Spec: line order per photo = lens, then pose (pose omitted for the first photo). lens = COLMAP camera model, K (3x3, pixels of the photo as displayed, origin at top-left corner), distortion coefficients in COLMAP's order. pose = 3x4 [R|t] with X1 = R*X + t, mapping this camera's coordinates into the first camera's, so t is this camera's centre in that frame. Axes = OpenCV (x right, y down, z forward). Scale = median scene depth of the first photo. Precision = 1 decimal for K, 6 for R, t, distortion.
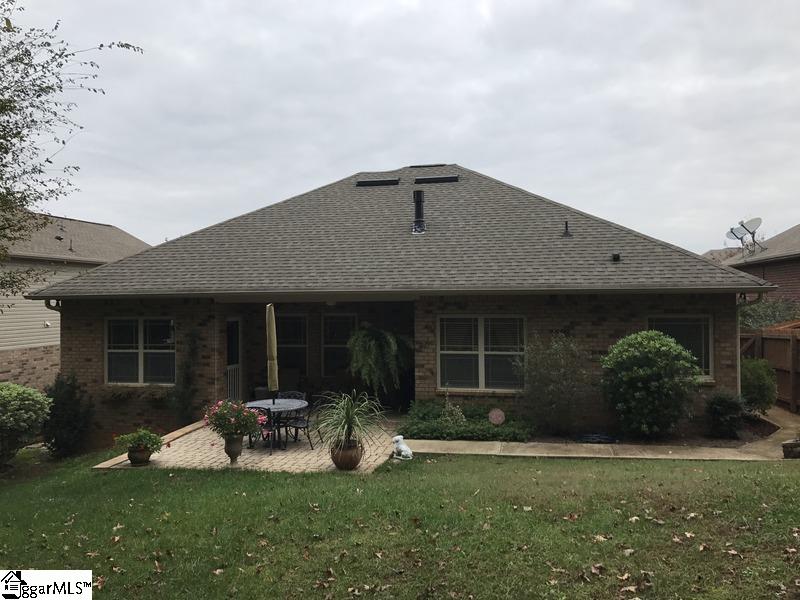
lens RADIAL K [[646.7, 0, 402.6], [0, 646.7, 293.7], [0, 0, 1]] dist [0.013947, -0.003926]
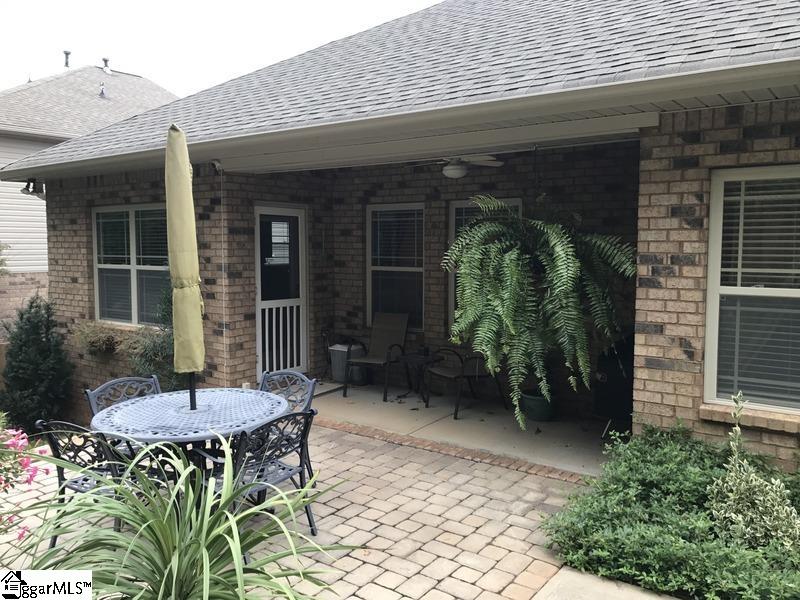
lens RADIAL K [[646.7, 0, 402.6], [0, 646.7, 293.7], [0, 0, 1]] dist [0.013947, -0.003926]
pose [[0.907951, 0.045571, -0.416592, 0.049201], [-0.010178, 0.996175, 0.086789, 0.065833], [0.418954, -0.074560, 0.904941, 0.643543]]
